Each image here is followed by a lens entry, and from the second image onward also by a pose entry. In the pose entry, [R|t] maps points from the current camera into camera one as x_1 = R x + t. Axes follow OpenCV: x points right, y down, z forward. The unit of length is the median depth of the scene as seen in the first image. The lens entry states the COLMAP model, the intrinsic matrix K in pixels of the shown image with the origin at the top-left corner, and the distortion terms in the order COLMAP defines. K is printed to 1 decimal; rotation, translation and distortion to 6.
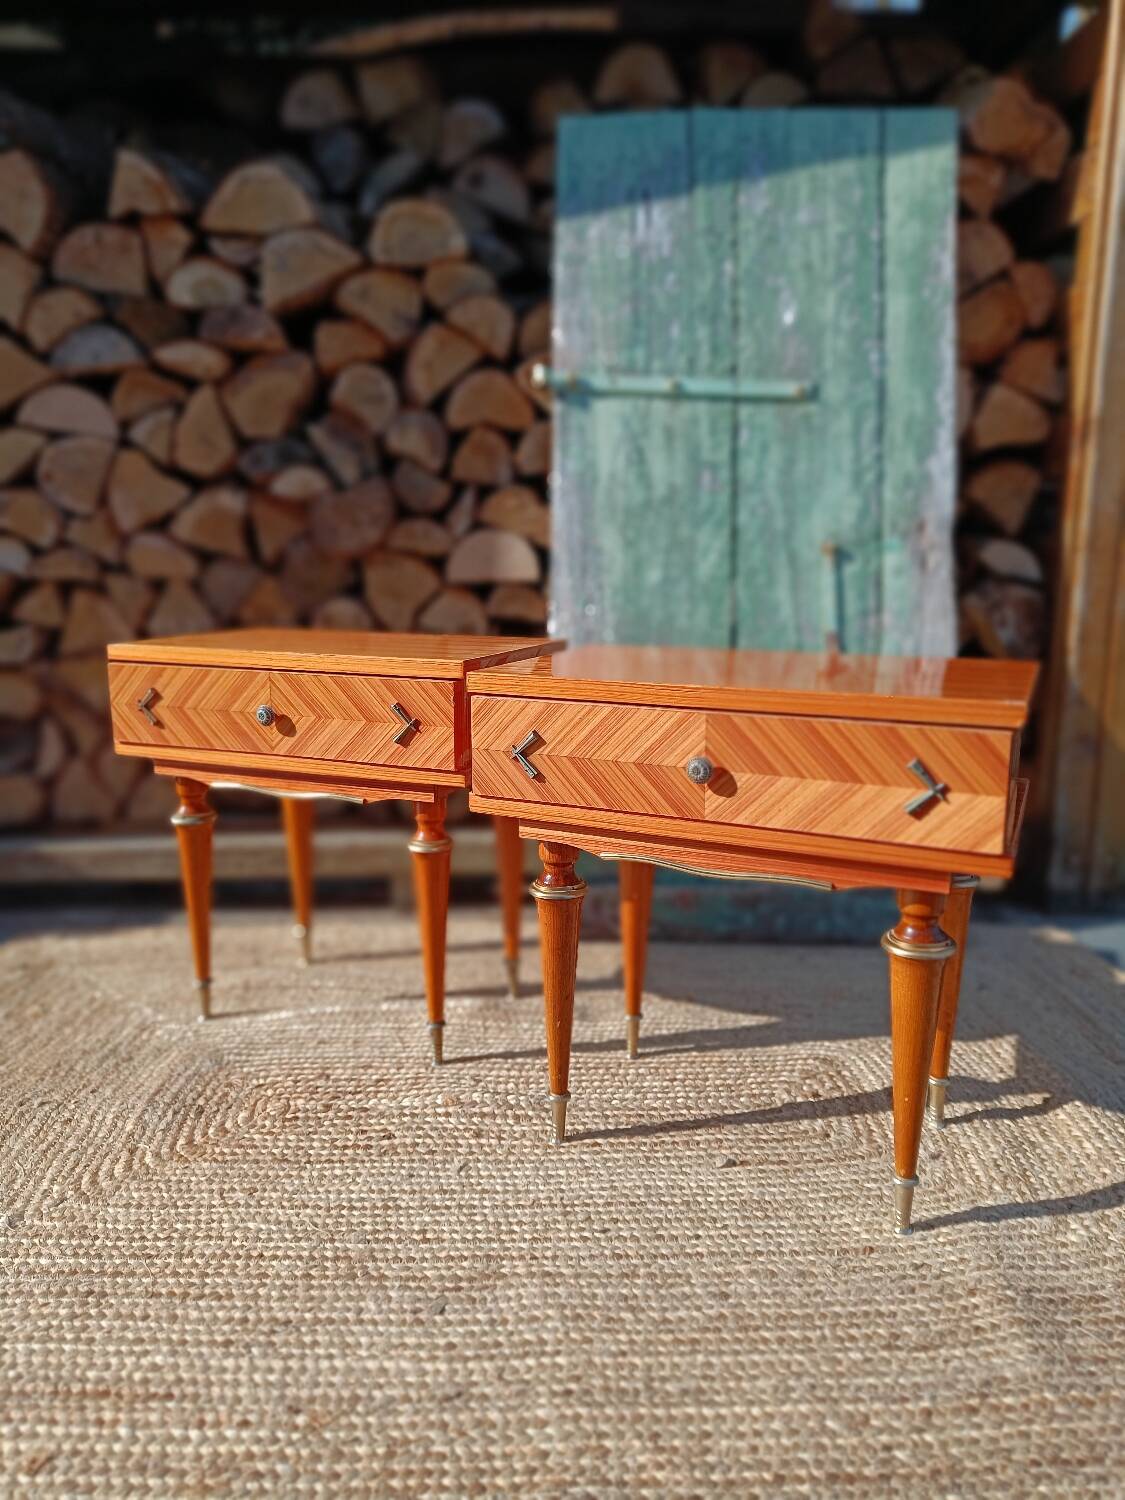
lens RADIAL K [[1037.1, 0, 565.4], [0, 1037.1, 758.9], [0, 0, 1]] dist [-0.002111, 0.003897]
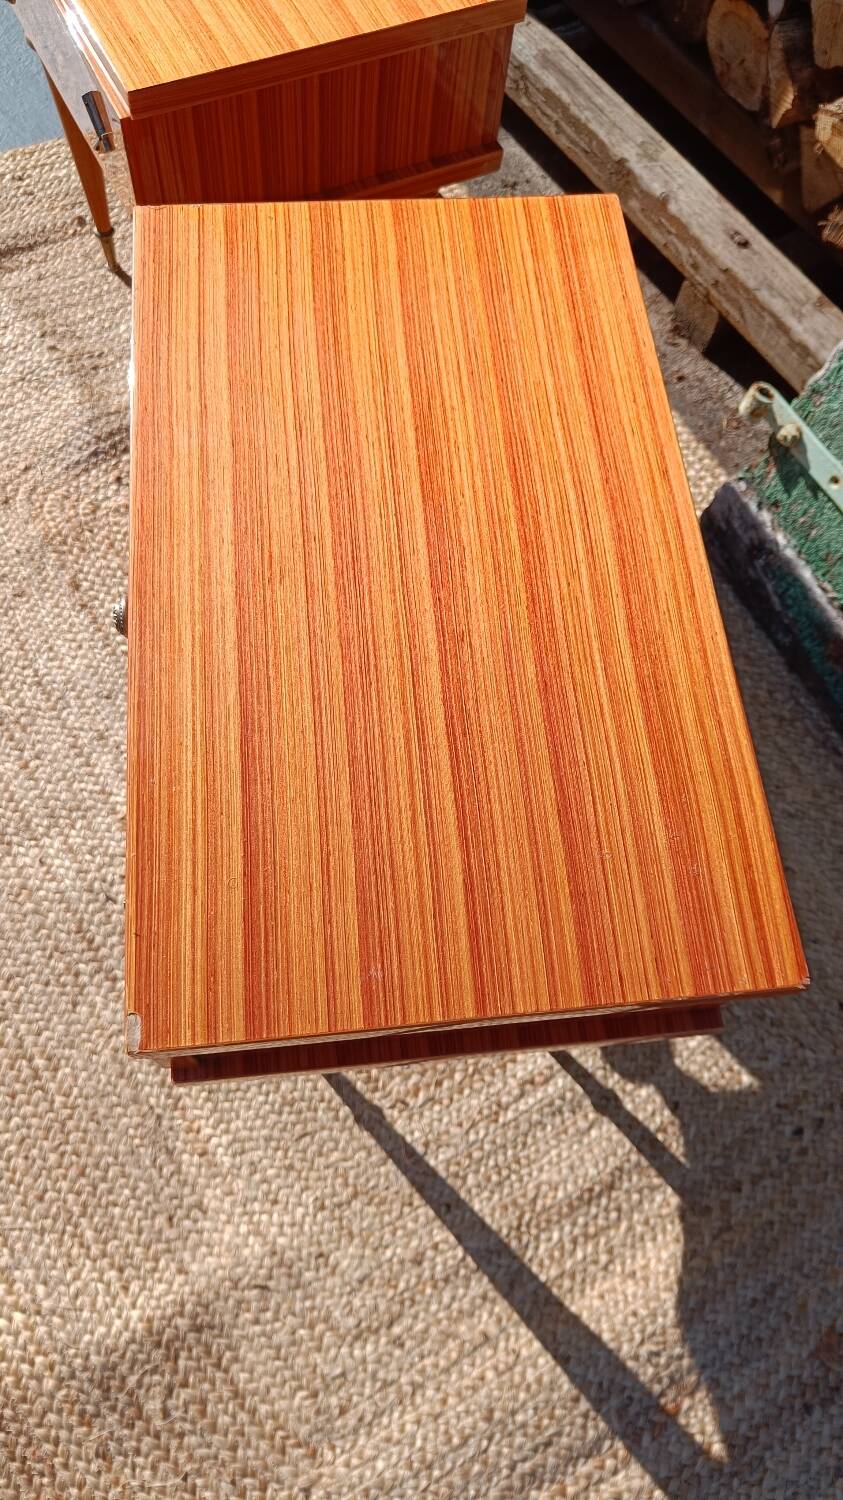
lens RADIAL K [[1019.3, 0, 429.7], [0, 1019.3, 764.5], [0, 0, 1]] dist [-0.000097, -0.000123]
pose [[0.525963, 0.796615, -0.297938, 0.392725], [-0.236485, 0.473470, 0.848470, -0.516487], [0.816968, -0.375806, 0.437416, 0.884533]]
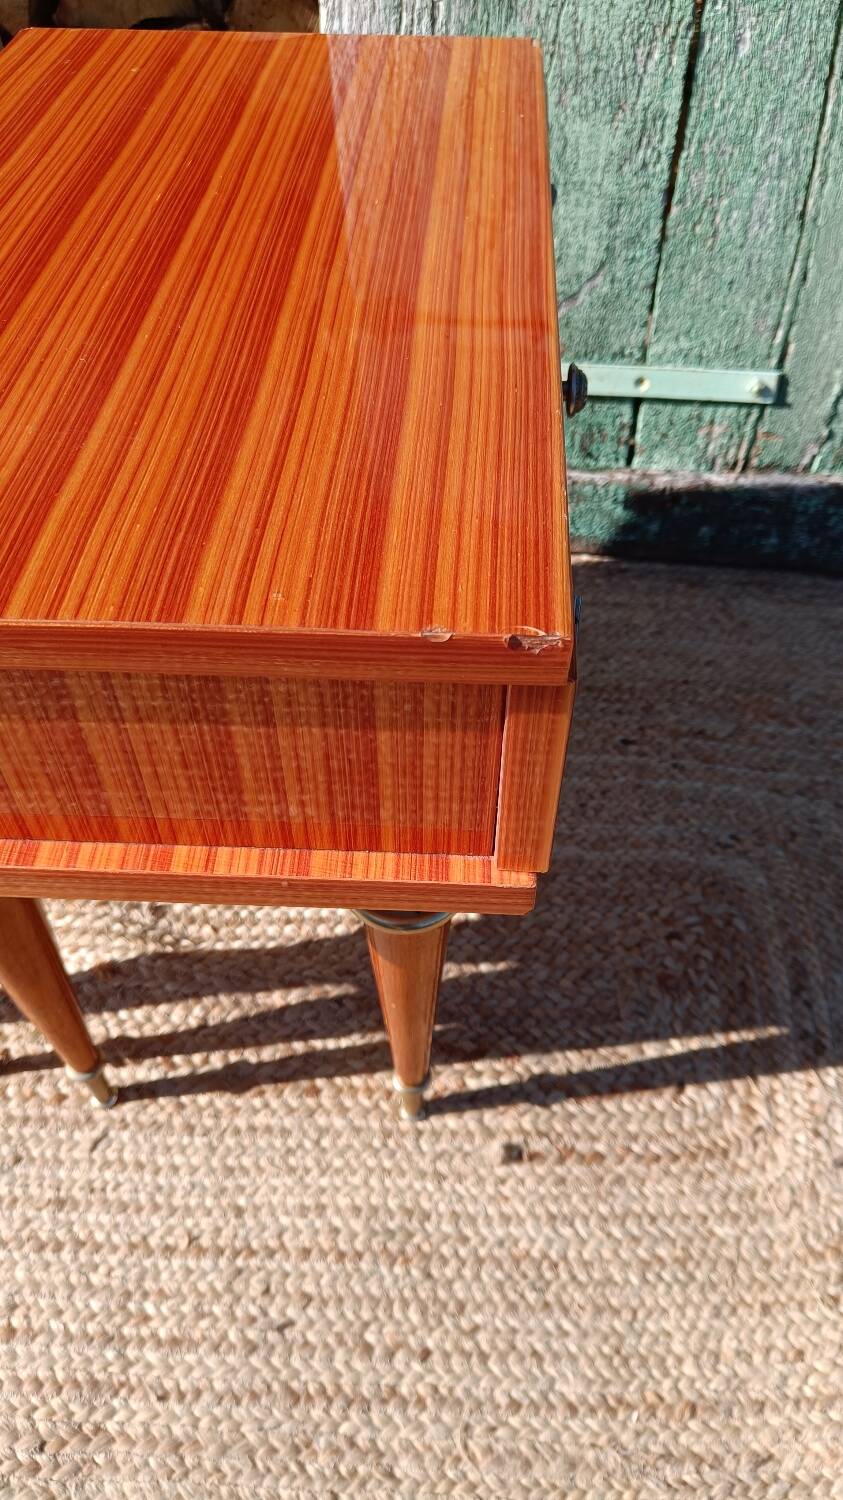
lens RADIAL K [[1054.3, 0, 455.6], [0, 1054.3, 740.9], [0, 0, 1]] dist [-0.007100, -0.002247]
pose [[0.998194, 0.043495, -0.041428, 0.157508], [-0.008072, 0.780559, 0.625030, -0.241291], [0.059523, -0.623567, 0.779501, 0.736132]]
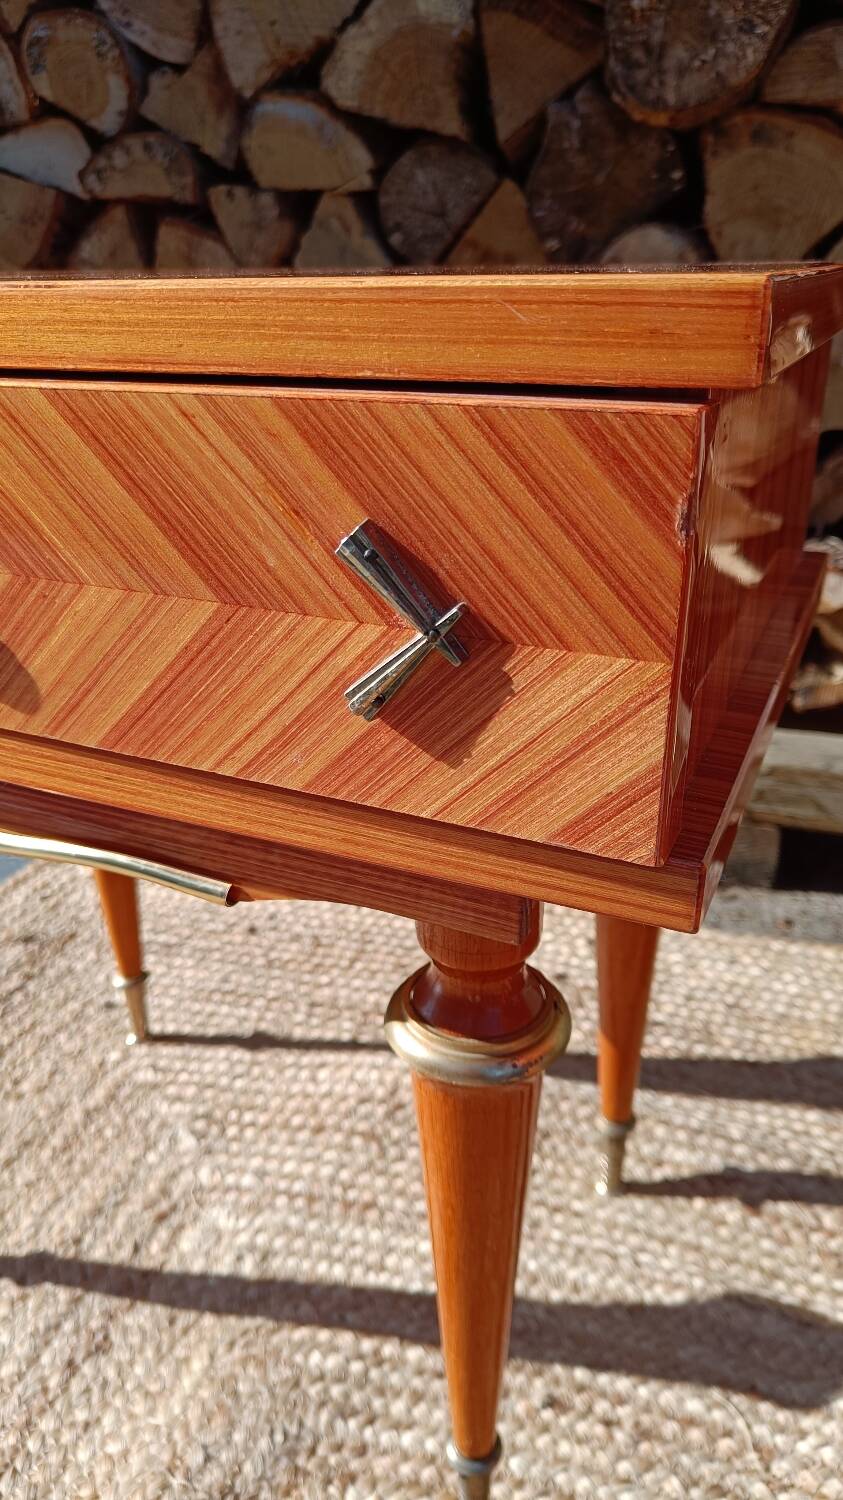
lens RADIAL K [[1070.5, 0, 421.7], [0, 1070.5, 747.2], [0, 0, 1]] dist [-0.032125, 0.030240]
pose [[0.938266, 0.125394, -0.322387, -0.261659], [-0.045335, 0.968521, 0.244771, -0.075778], [0.342931, -0.215045, 0.914415, 0.956953]]
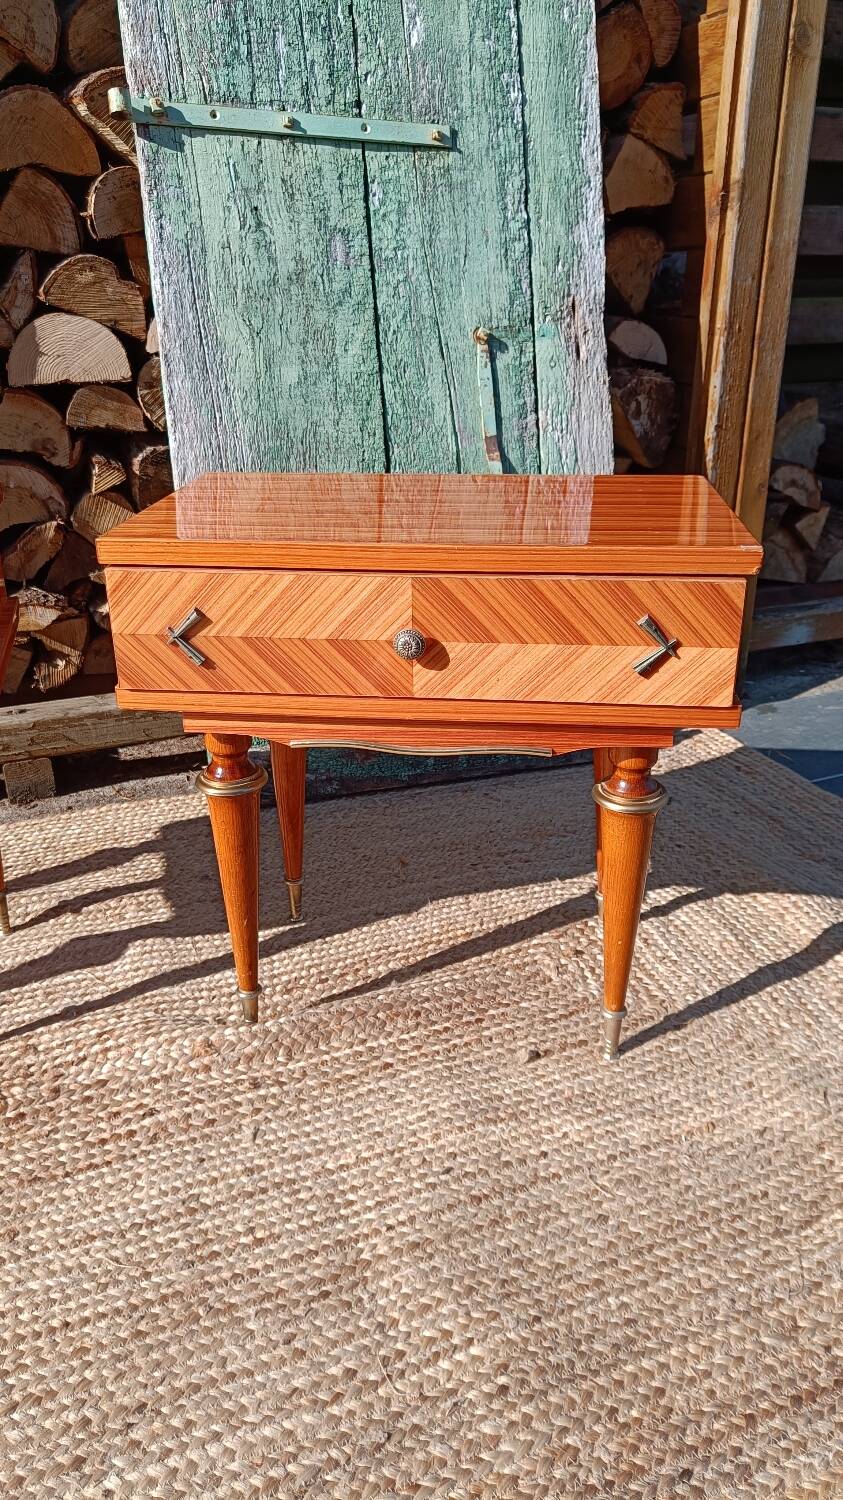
lens RADIAL K [[1041.2, 0, 413.2], [0, 1041.2, 745.1], [0, 0, 1]] dist [0.002219, 0.003396]
pose [[0.941245, -0.141846, 0.306493, -0.219332], [0.075513, 0.972938, 0.218378, -0.110716], [-0.329175, -0.182403, 0.926484, 0.239741]]
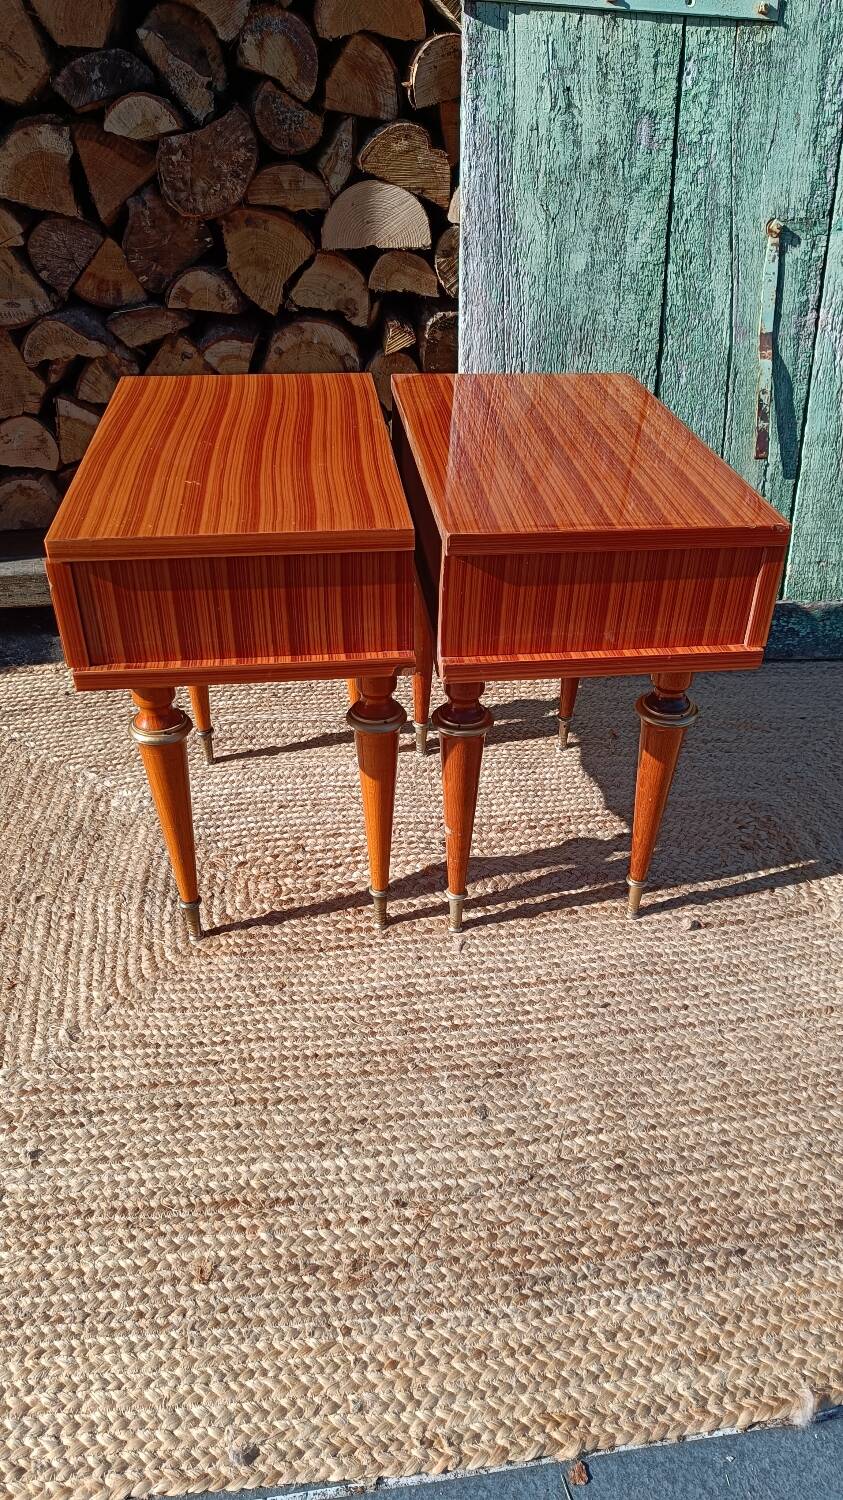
lens RADIAL K [[1022.6, 0, 441.0], [0, 1022.6, 756.7], [0, 0, 1]] dist [-0.018904, 0.023849]
pose [[0.994057, -0.049608, 0.096898, -0.243905], [0.005808, 0.913028, 0.407856, -0.263976], [-0.108703, -0.404869, 0.907890, 0.105084]]
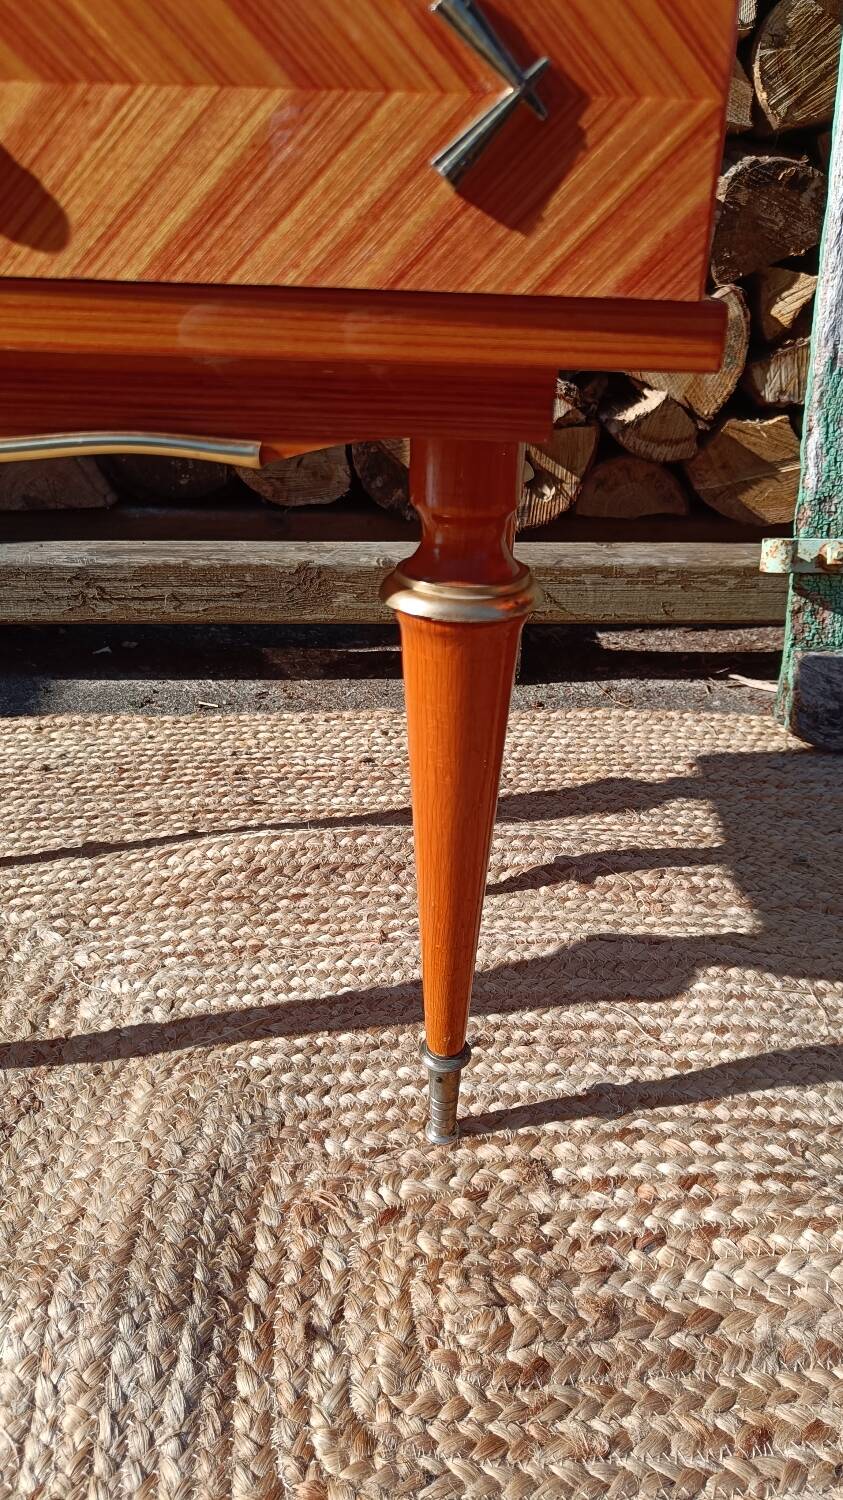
lens RADIAL K [[1046.5, 0, 443.0], [0, 1046.5, 751.4], [0, 0, 1]] dist [0.000200, -0.002827]
pose [[0.999626, 0.009401, 0.025697, -0.370738], [-0.016066, 0.961859, 0.273074, 0.056512], [-0.022150, -0.273384, 0.961650, 0.869814]]
